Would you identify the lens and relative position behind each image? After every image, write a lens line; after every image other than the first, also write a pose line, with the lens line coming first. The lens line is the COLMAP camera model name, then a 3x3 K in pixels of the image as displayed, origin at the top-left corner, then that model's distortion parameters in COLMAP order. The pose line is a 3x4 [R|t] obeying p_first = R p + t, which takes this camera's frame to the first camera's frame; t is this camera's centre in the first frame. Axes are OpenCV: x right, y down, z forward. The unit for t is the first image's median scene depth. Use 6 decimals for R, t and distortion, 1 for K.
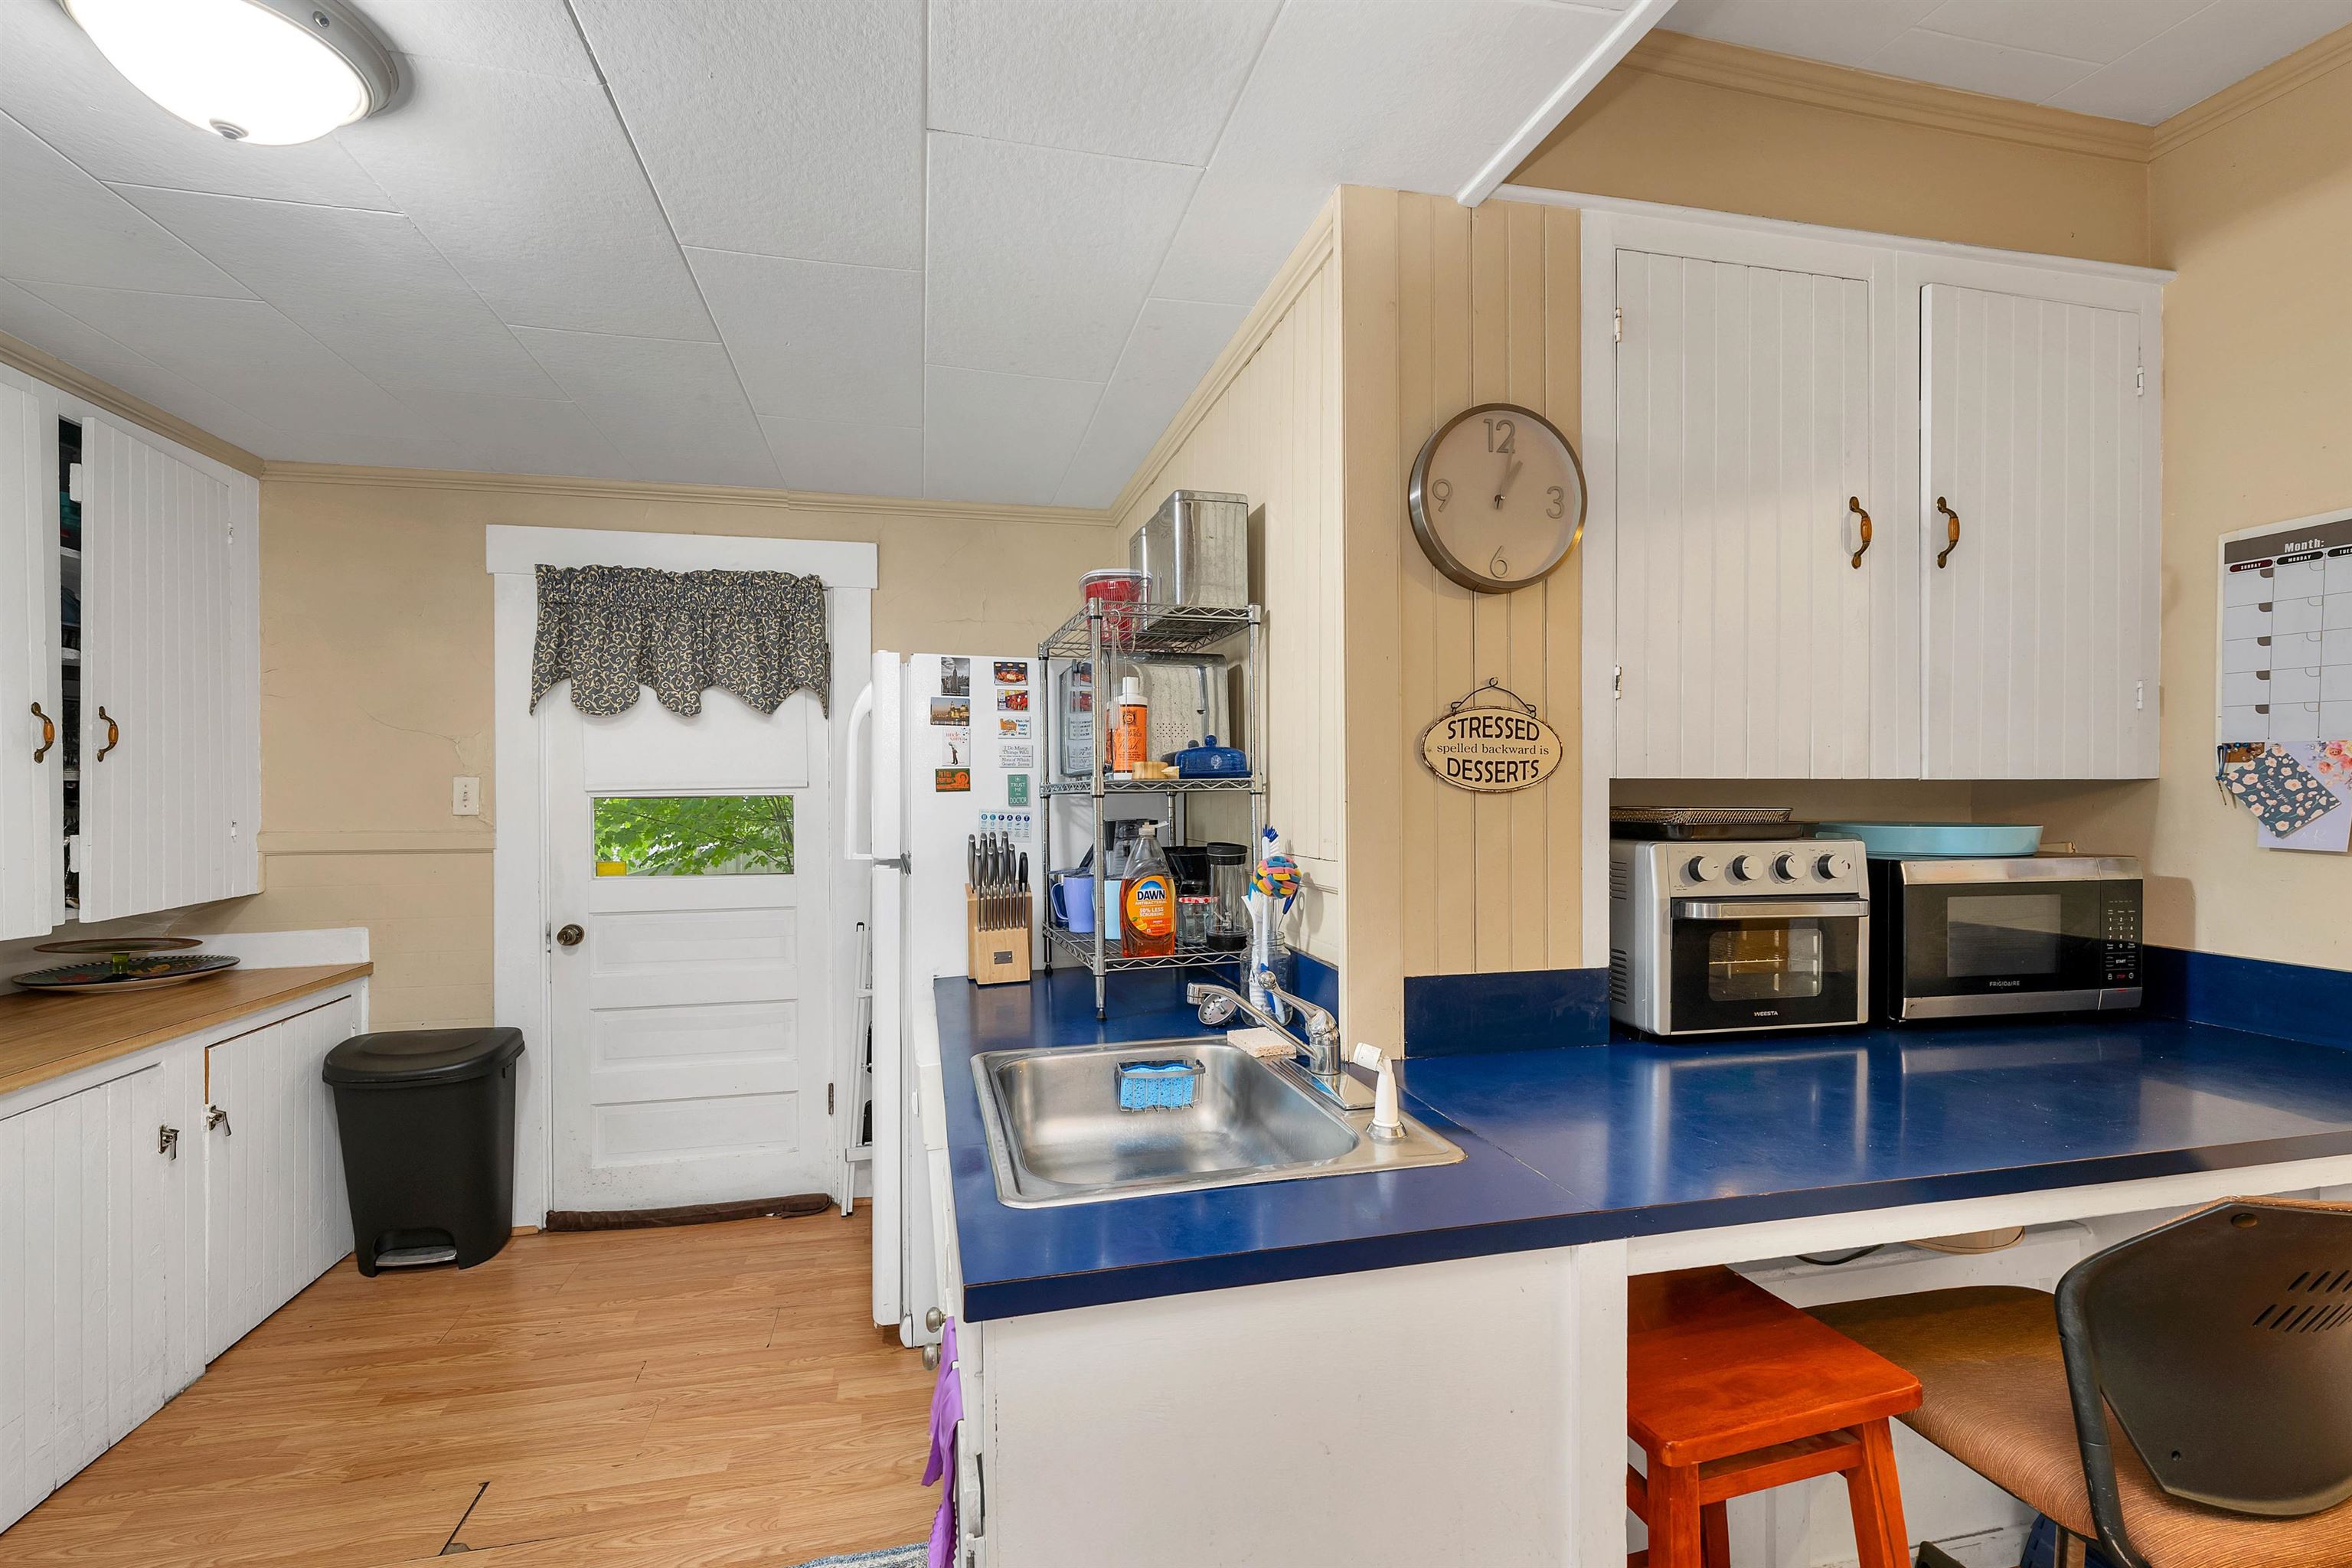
lens RADIAL K [[993.8, 0, 1185.4], [0, 993.8, 798.8], [0, 0, 1]] dist [0.002634, -0.000308]
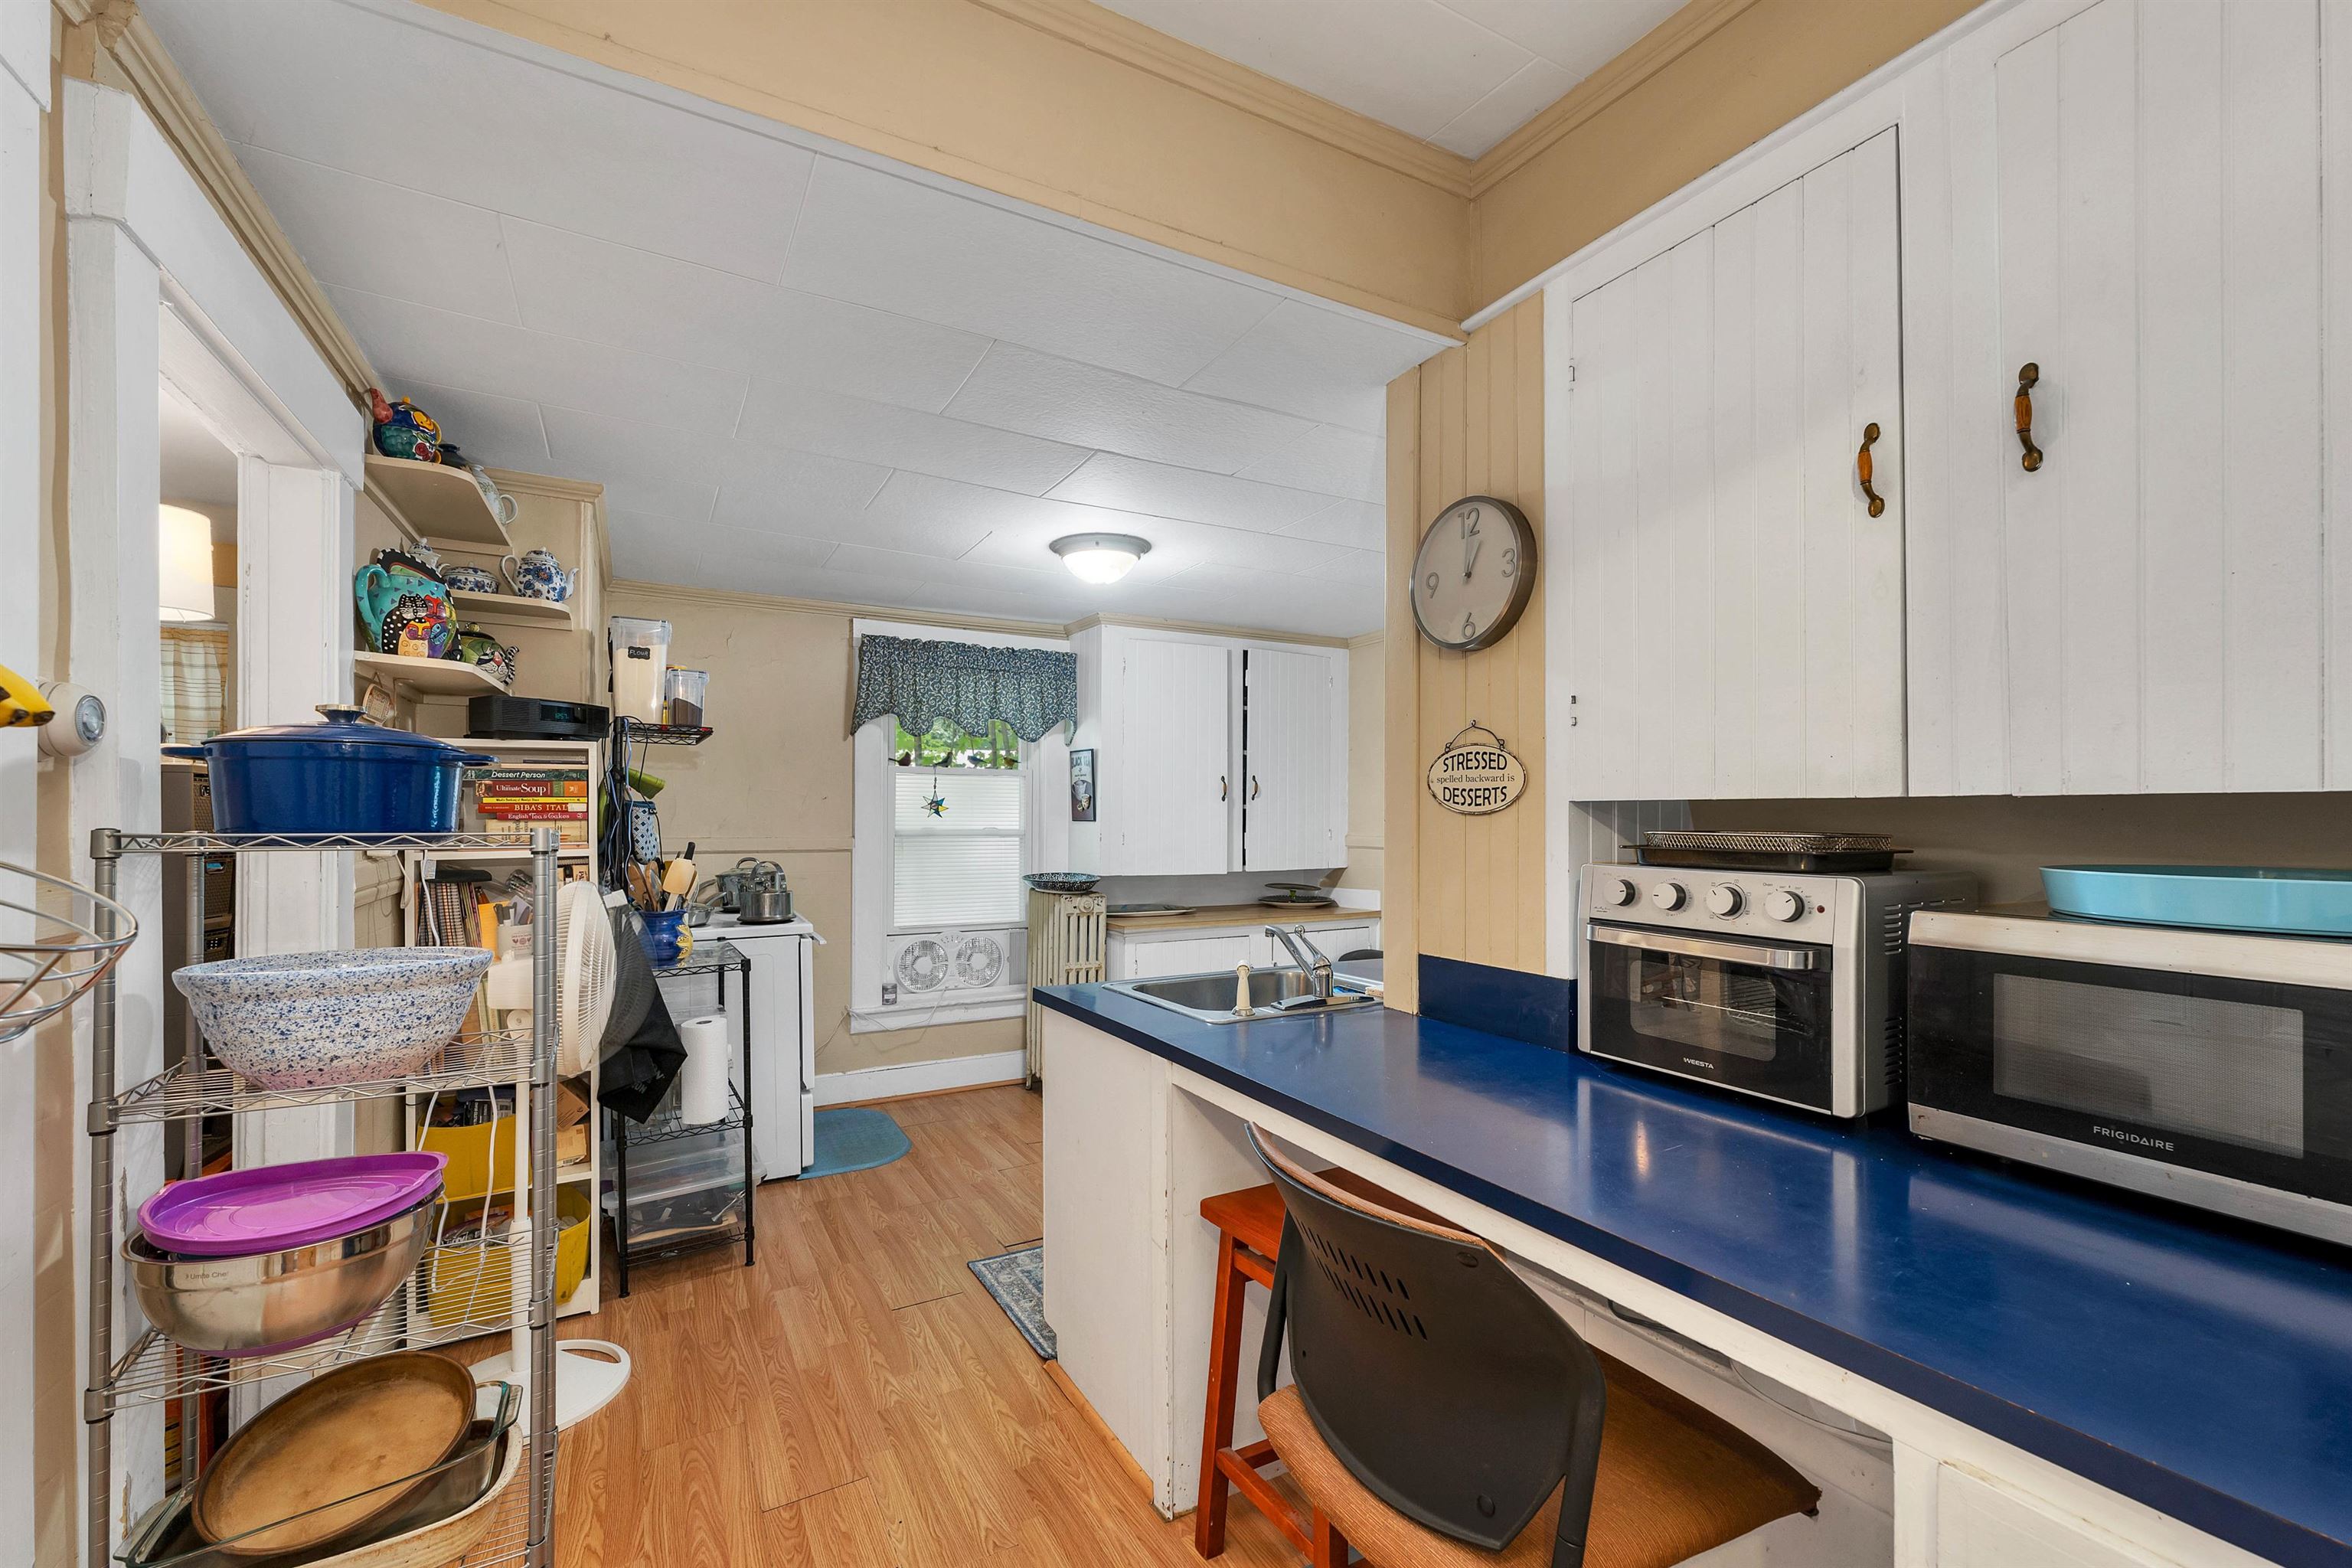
lens RADIAL K [[993.8, 0, 1183.2], [0, 993.8, 803.0], [0, 0, 1]] dist [0.002634, -0.000308]
pose [[0.275412, -0.009901, -0.961275, 1.153050], [-0.007090, 0.999899, -0.012330, -0.002323], [0.961300, 0.010211, 0.275314, 0.272730]]
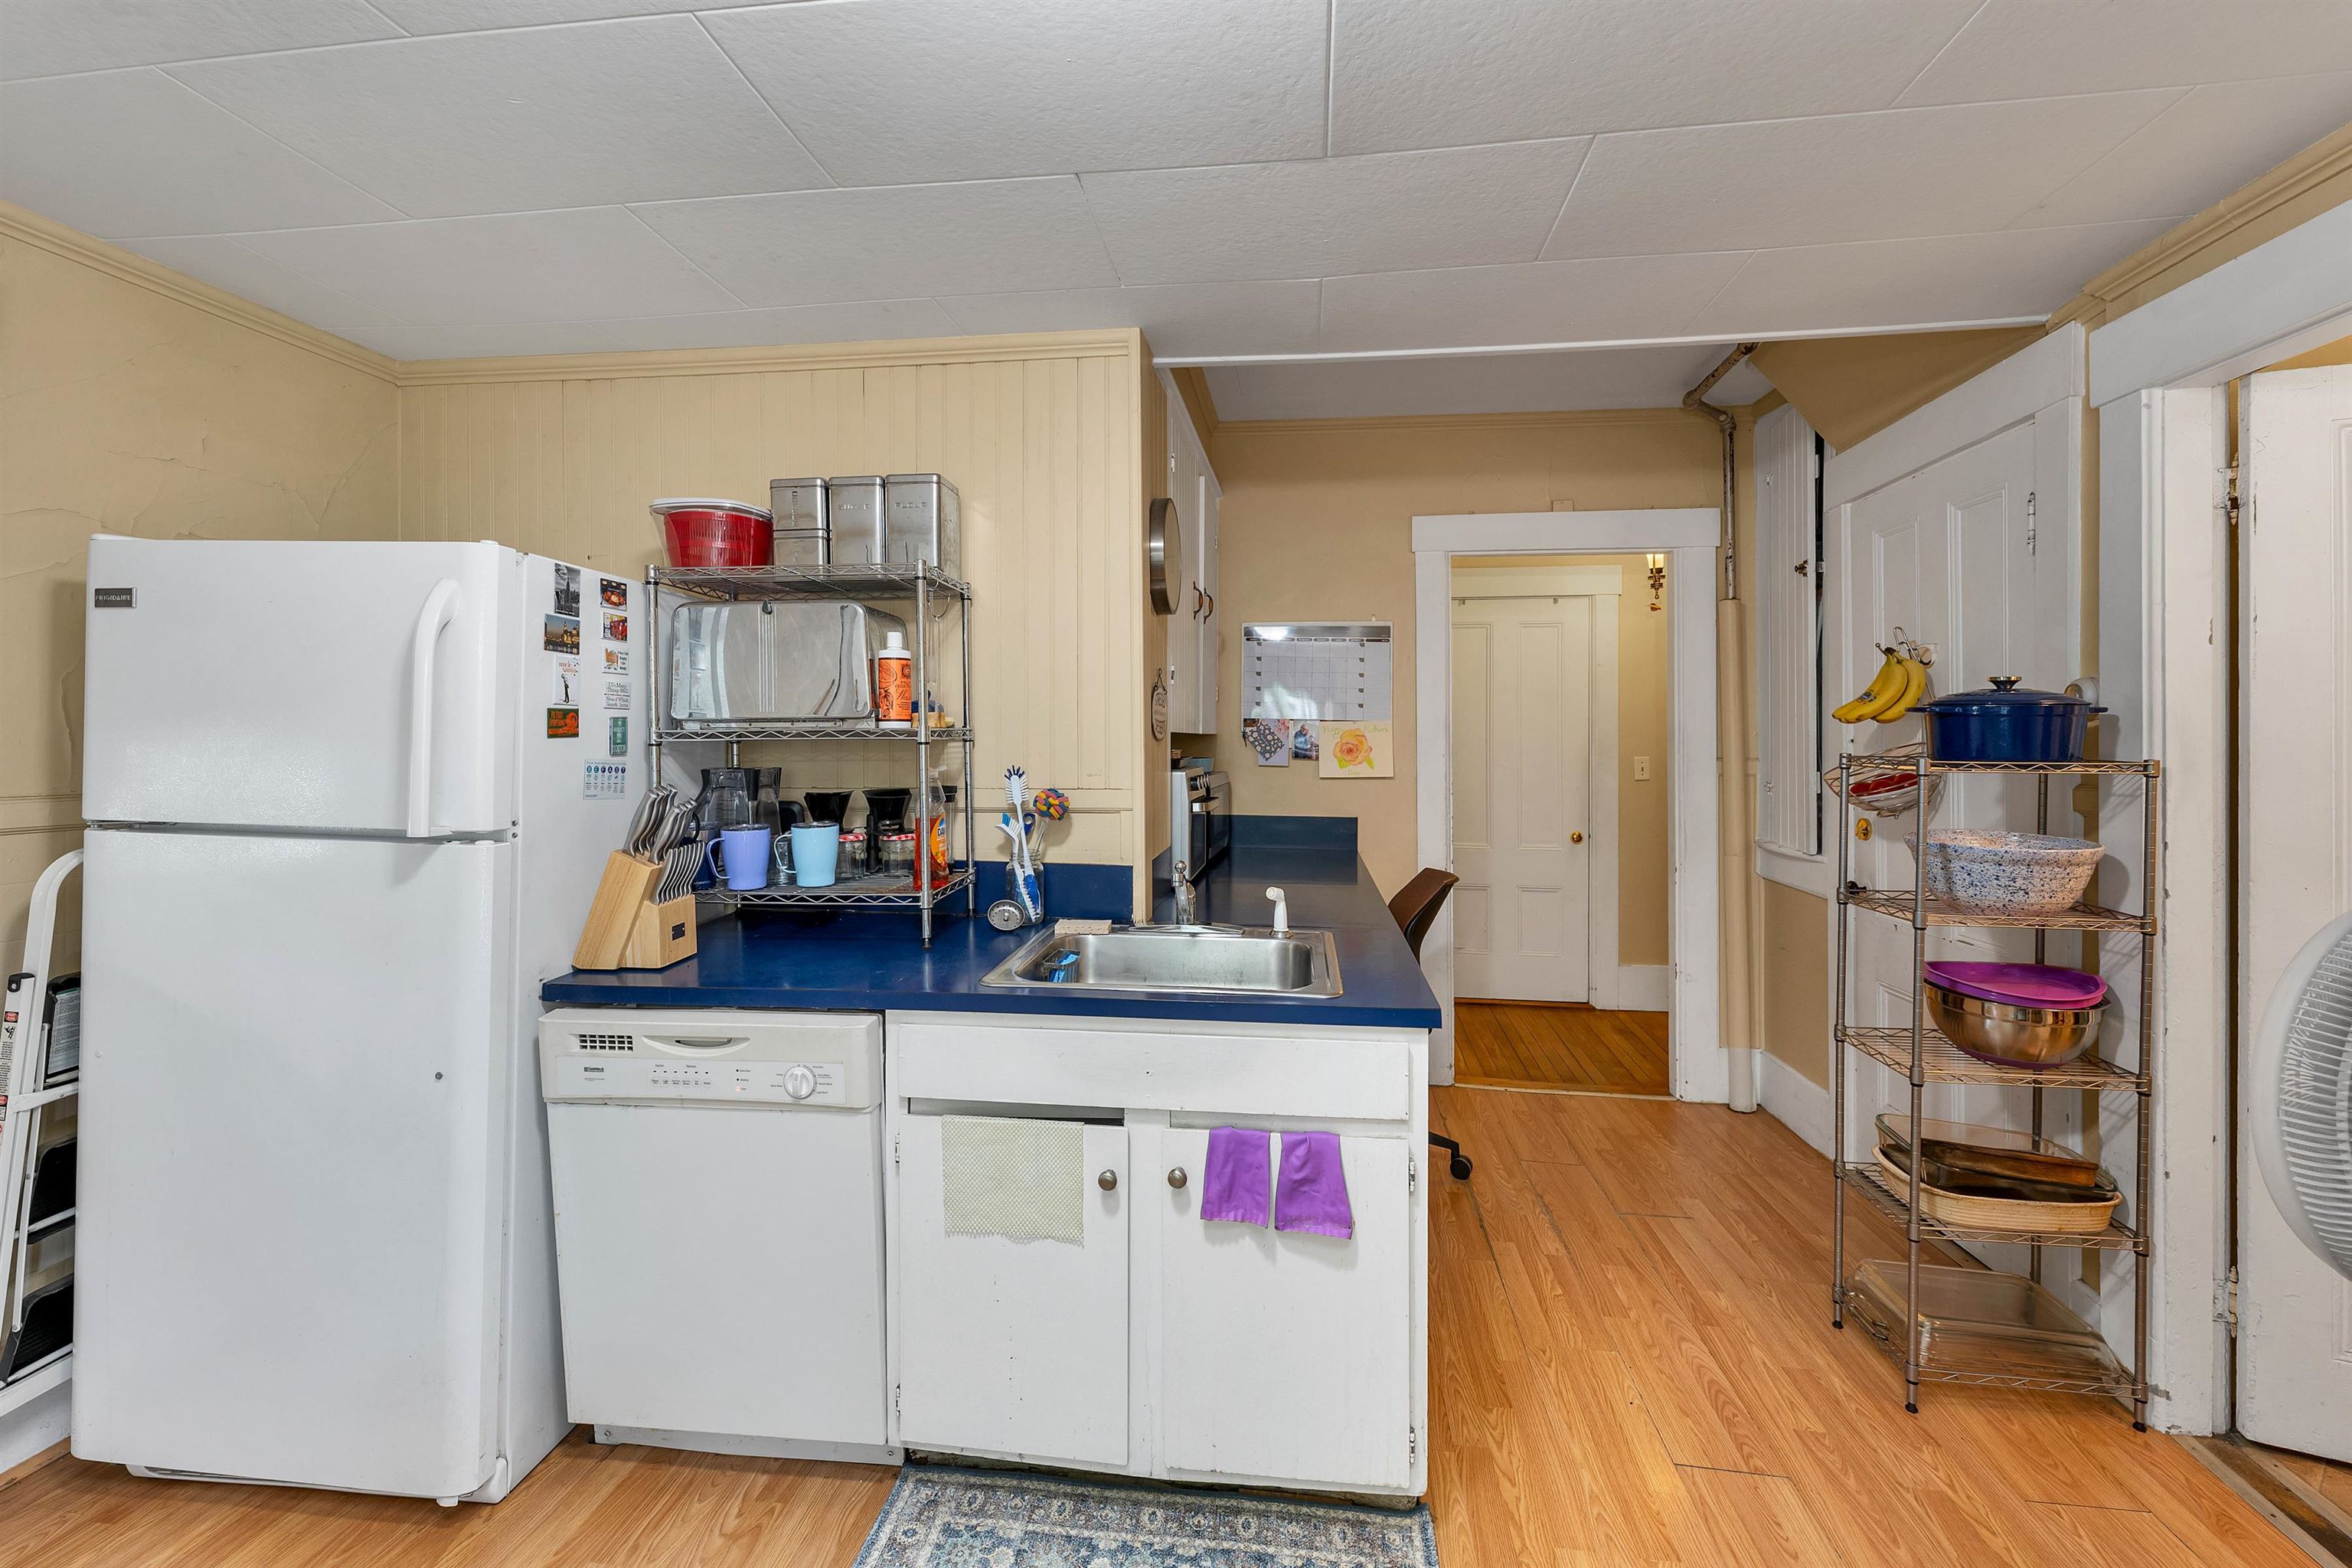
lens RADIAL K [[993.8, 0, 1162.8], [0, 993.8, 734.1], [0, 0, 1]] dist [0.002634, -0.000308]
pose [[0.361074, 0.006581, 0.932514, -1.008044], [0.001199, 0.999971, -0.007521, -0.004713], [-0.932536, 0.003833, 0.361055, 0.359864]]
